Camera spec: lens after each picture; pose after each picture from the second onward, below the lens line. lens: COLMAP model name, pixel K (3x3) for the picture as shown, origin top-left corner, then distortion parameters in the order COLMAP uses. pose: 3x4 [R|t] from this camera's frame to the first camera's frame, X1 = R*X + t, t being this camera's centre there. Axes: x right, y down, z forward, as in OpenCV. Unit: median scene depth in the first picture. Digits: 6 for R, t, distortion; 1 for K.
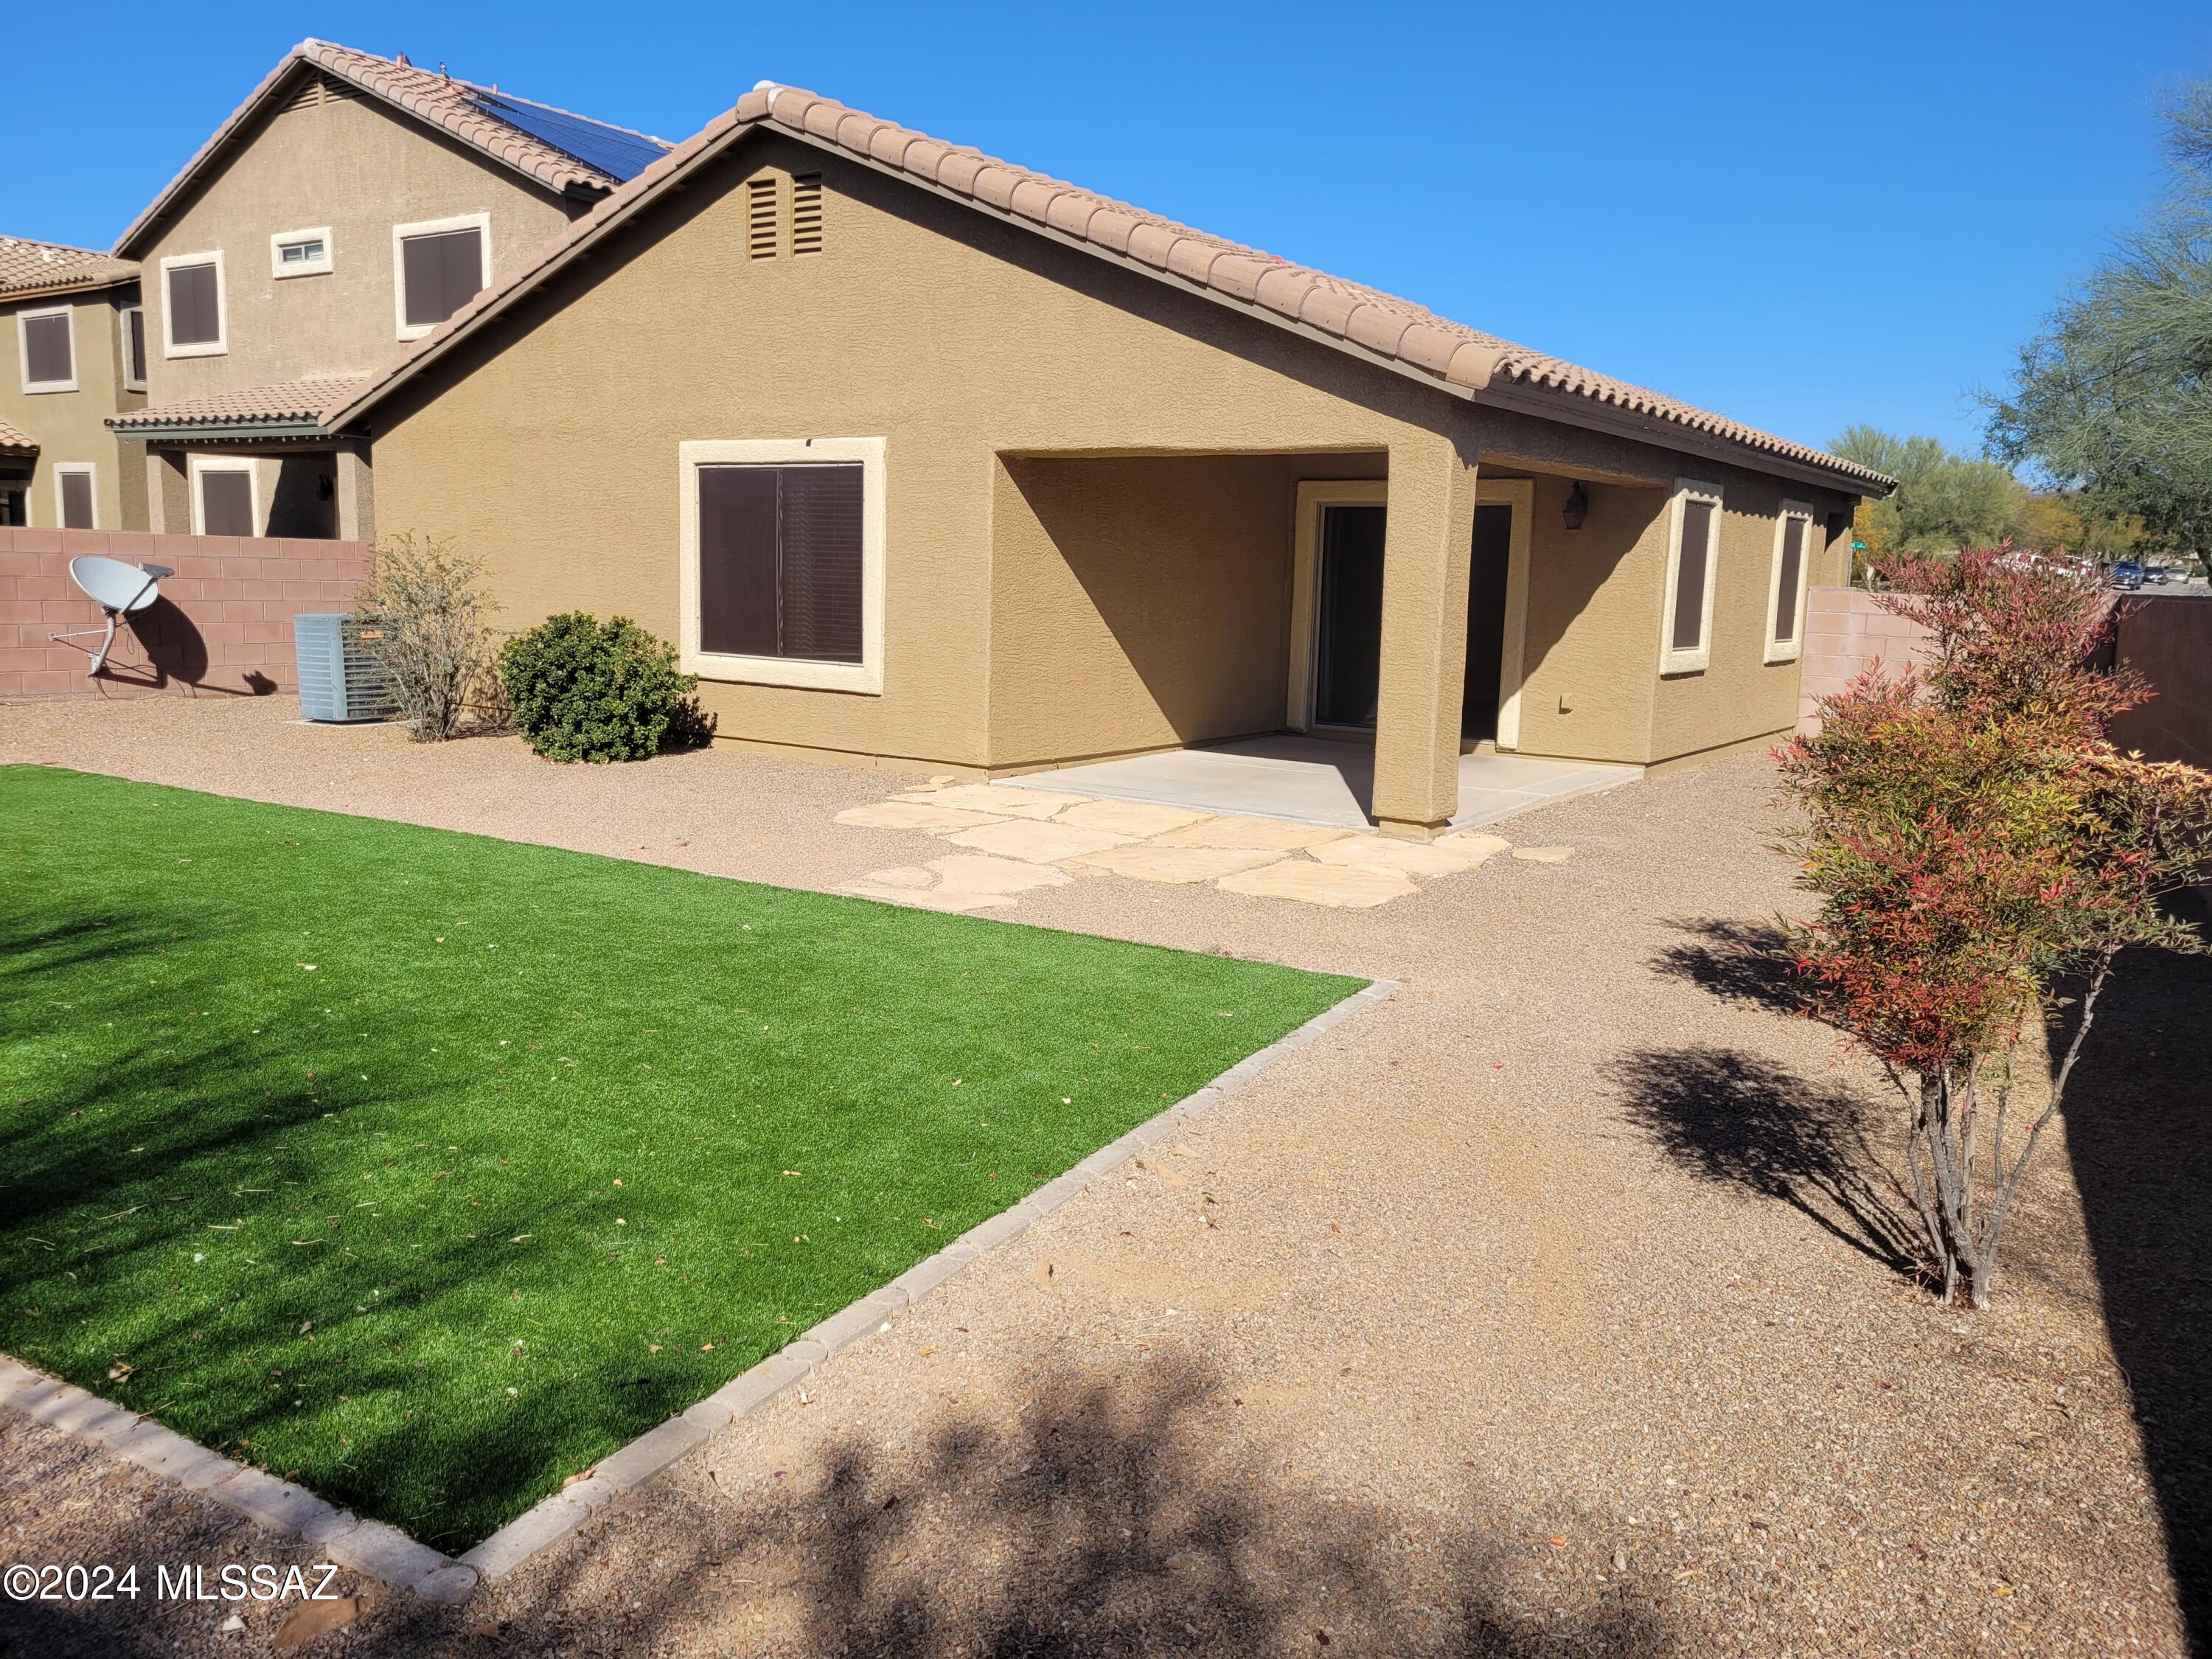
lens RADIAL K [[1684.6, 0, 1096.8], [0, 1684.6, 800.4], [0, 0, 1]] dist [0.052124, -0.041704]
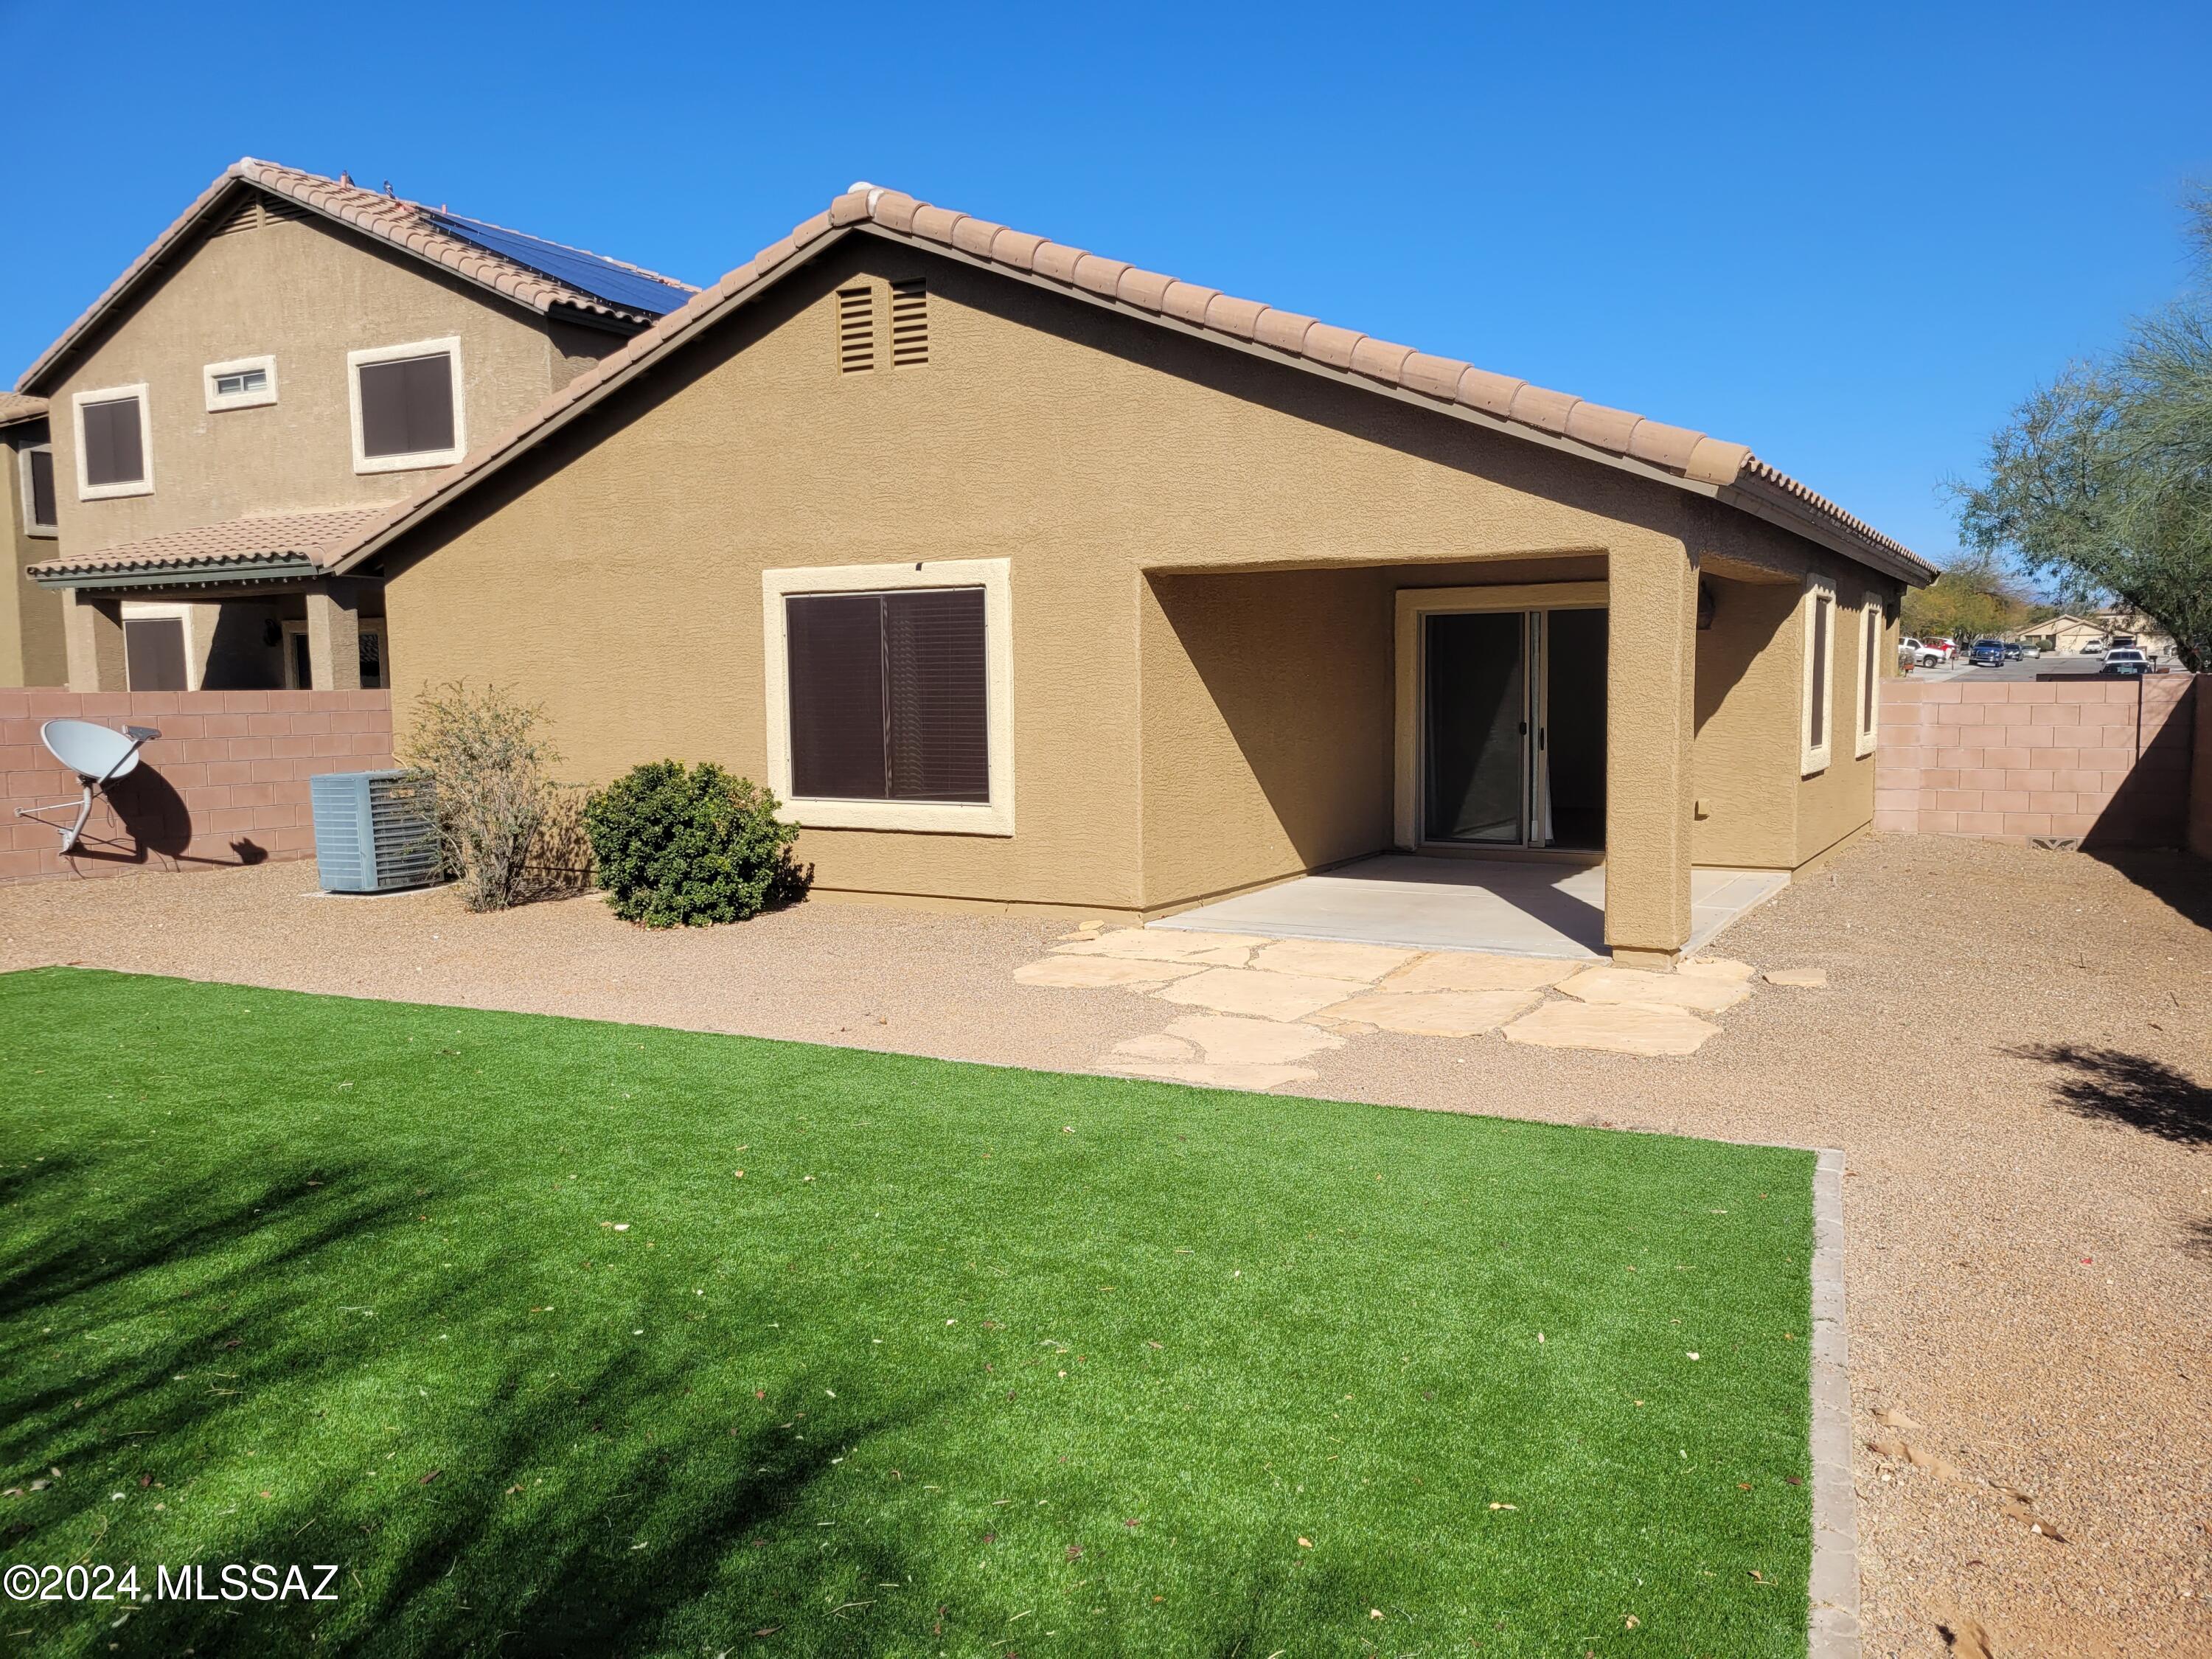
lens RADIAL K [[1641.7, 0, 1070.8], [0, 1641.7, 825.1], [0, 0, 1]] dist [0.049148, -0.036403]
pose [[0.994267, -0.047317, 0.095890, -0.182401], [0.051756, 0.997674, -0.044351, -0.027177], [-0.093569, 0.049060, 0.994403, 0.108096]]
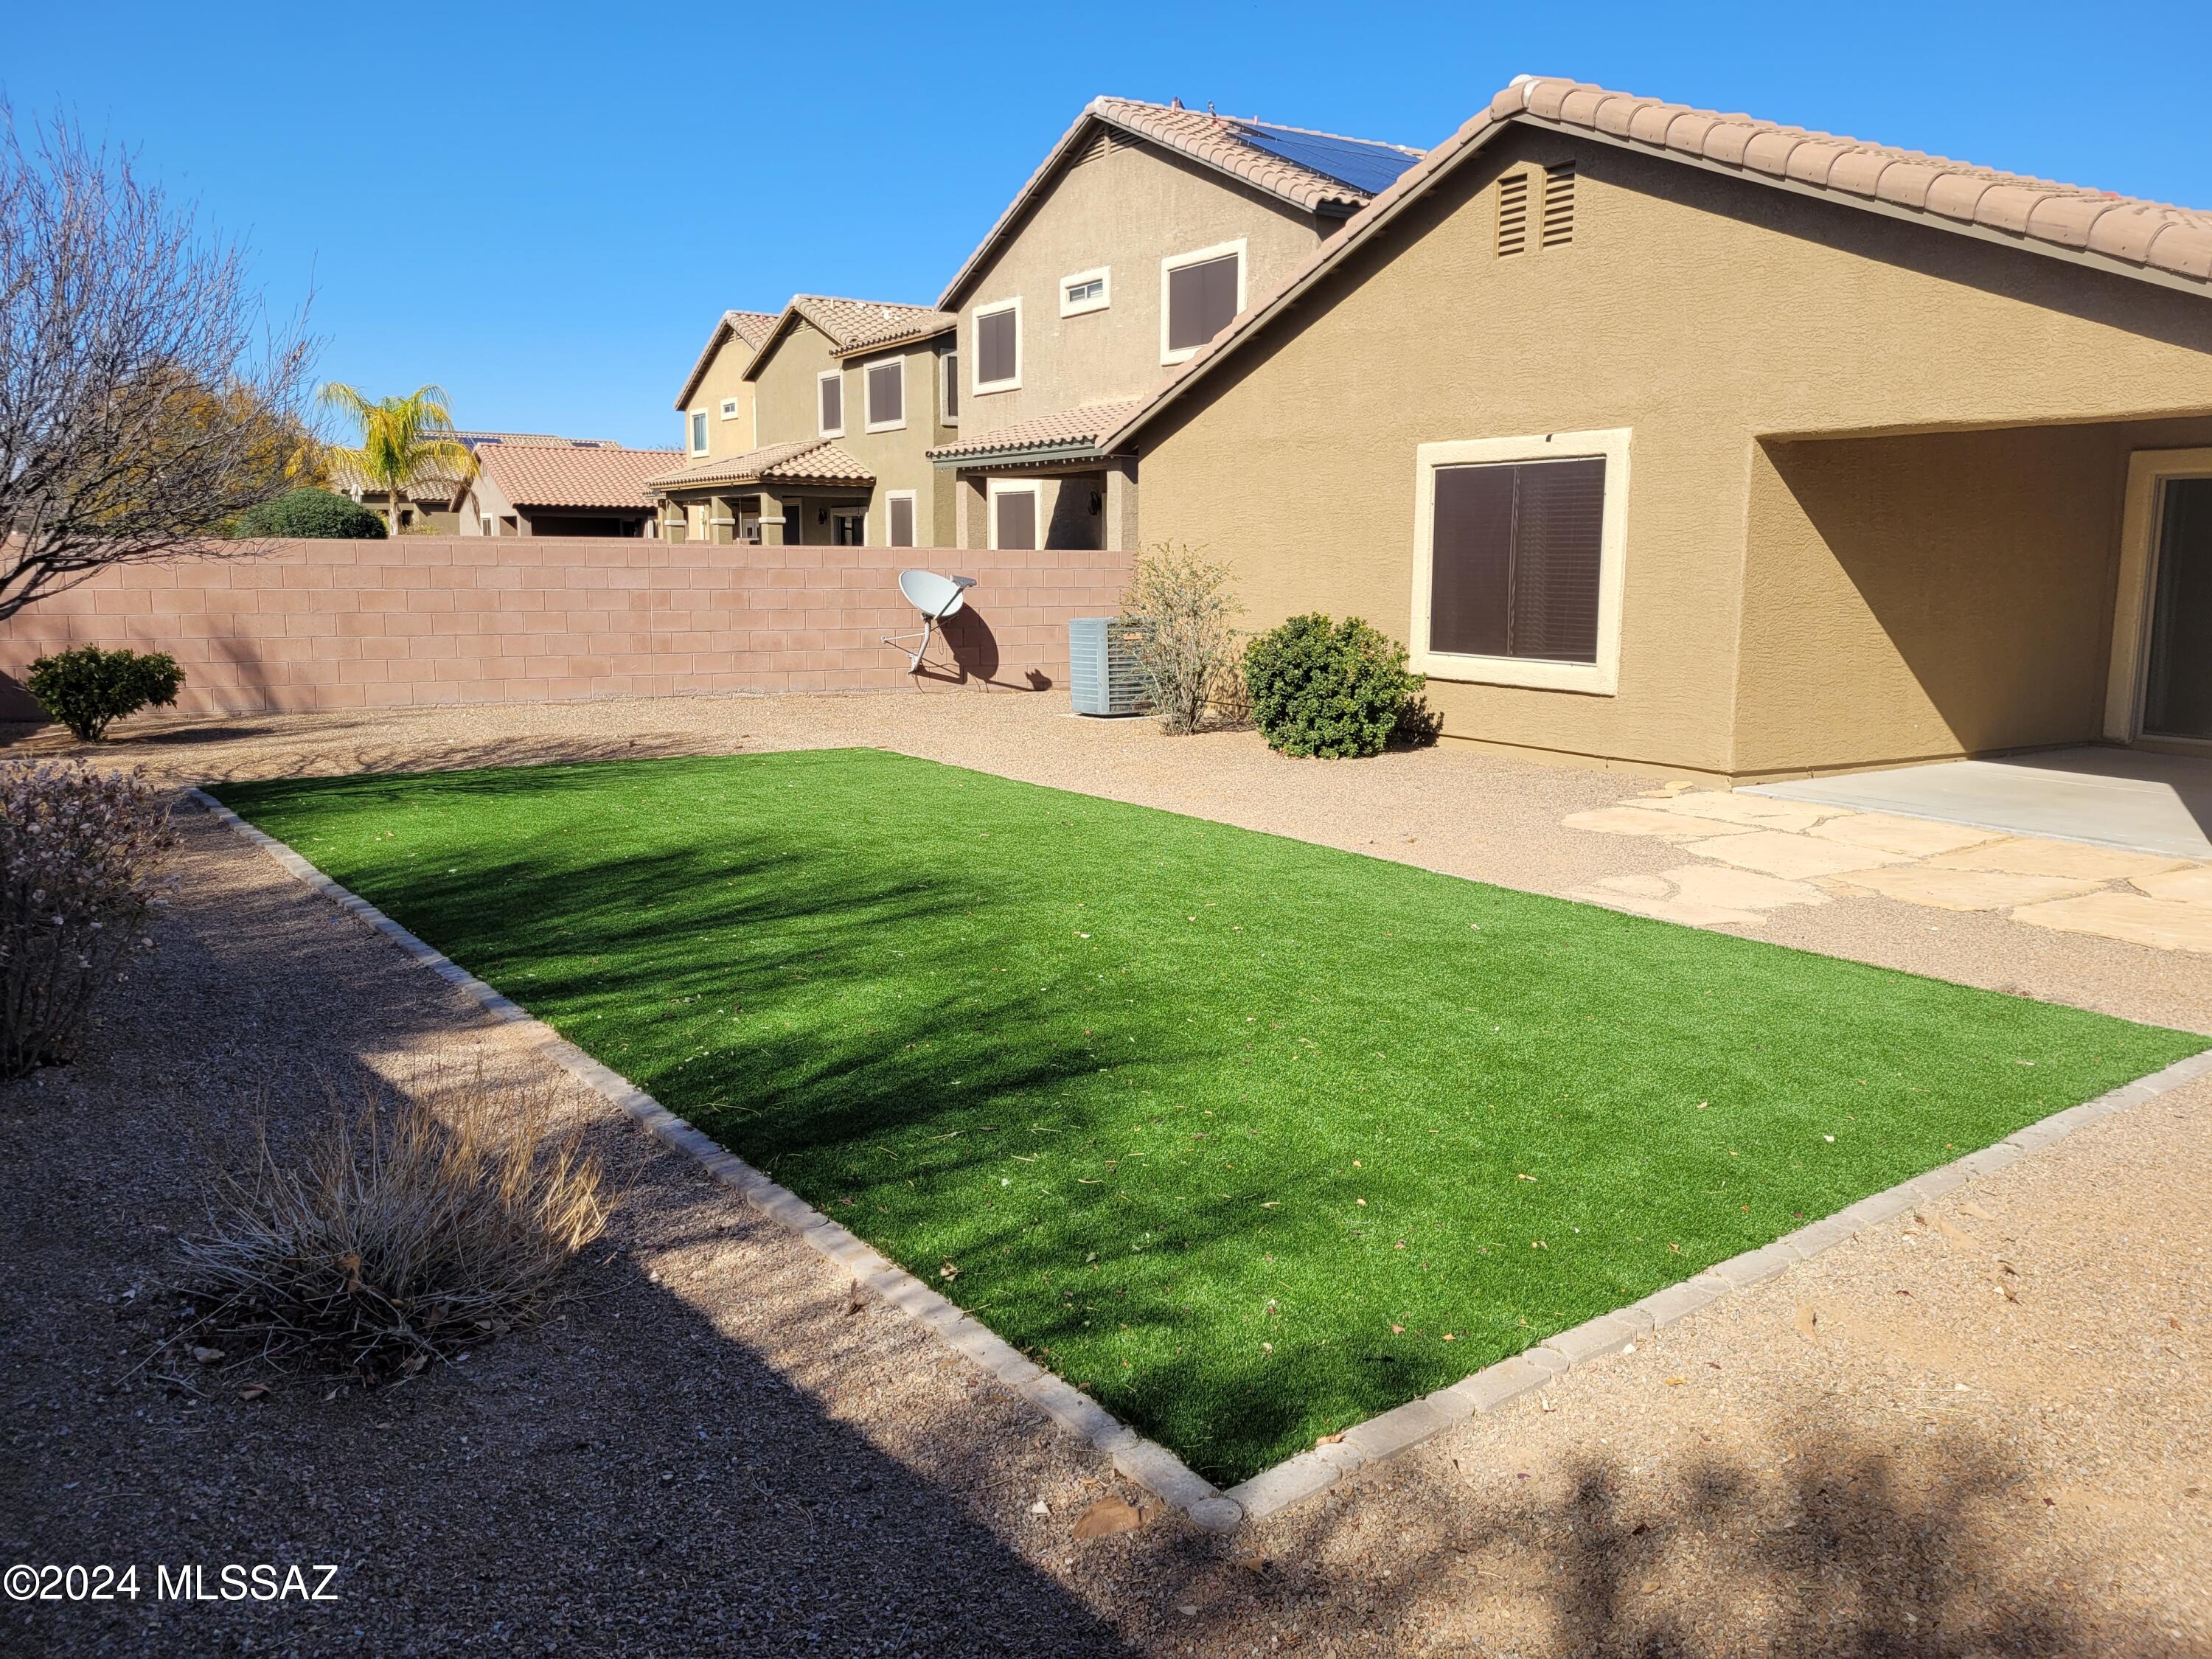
lens RADIAL K [[1684.6, 0, 1096.8], [0, 1684.6, 800.4], [0, 0, 1]] dist [0.052124, -0.041704]
pose [[0.915425, 0.035914, -0.400882, -0.008790], [-0.035489, 0.999334, 0.008487, -0.000215], [0.400920, 0.006458, 0.916090, -0.006230]]
